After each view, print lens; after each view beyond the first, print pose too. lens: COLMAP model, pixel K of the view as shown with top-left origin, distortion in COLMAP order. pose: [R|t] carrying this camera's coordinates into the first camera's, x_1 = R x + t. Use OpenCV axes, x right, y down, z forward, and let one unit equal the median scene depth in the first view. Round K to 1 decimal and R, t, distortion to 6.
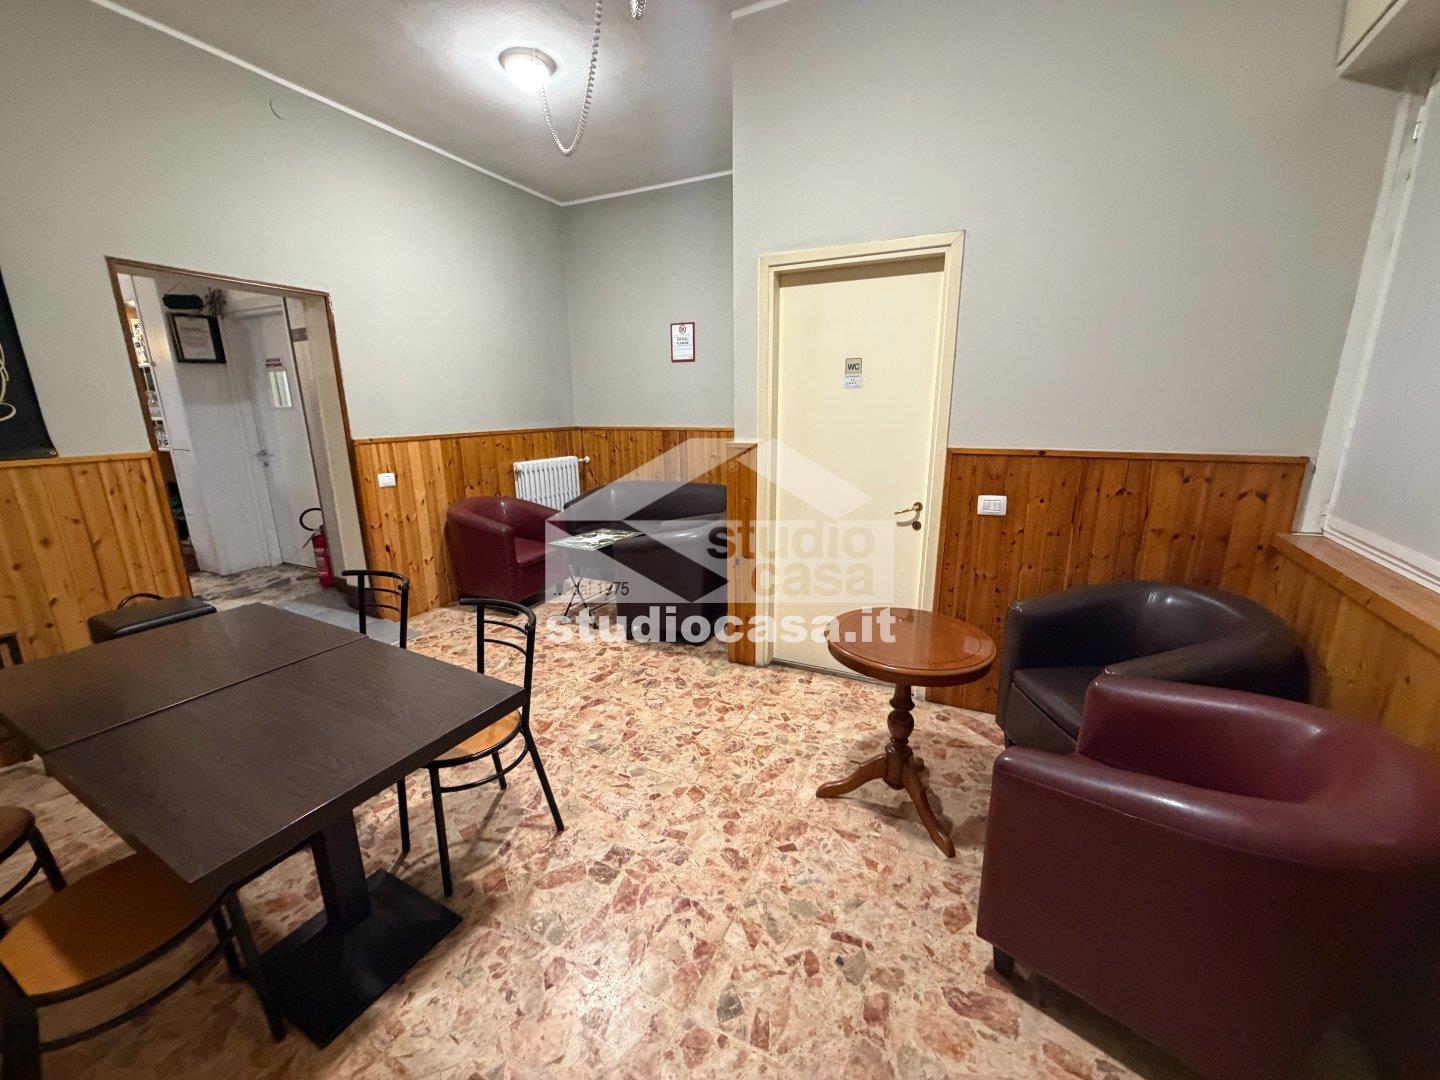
lens RADIAL K [[571.2, 0, 718.8], [0, 571.2, 539.6], [0, 0, 1]] dist [0.001850, 0.000041]
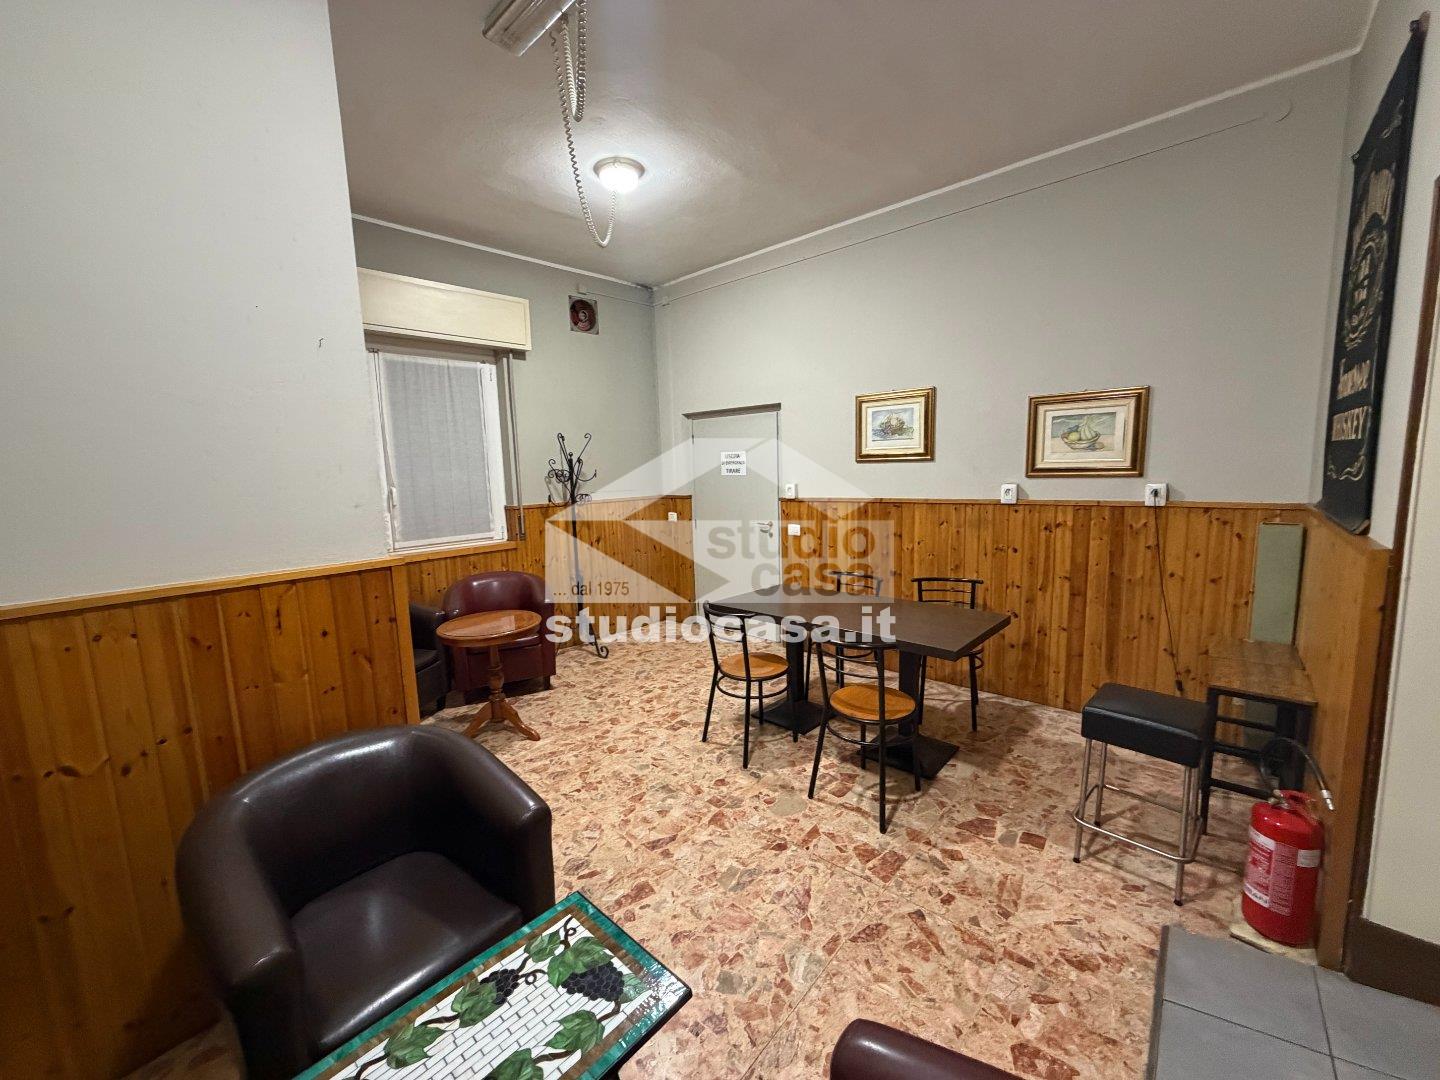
lens RADIAL K [[571.2, 0, 716.5], [0, 571.2, 543.6], [0, 0, 1]] dist [0.001850, 0.000041]
pose [[-0.963180, 0.005585, 0.268798, -0.560763], [0.104467, 0.928998, 0.355034, -0.422673], [-0.247730, 0.370043, -0.895376, 1.677385]]
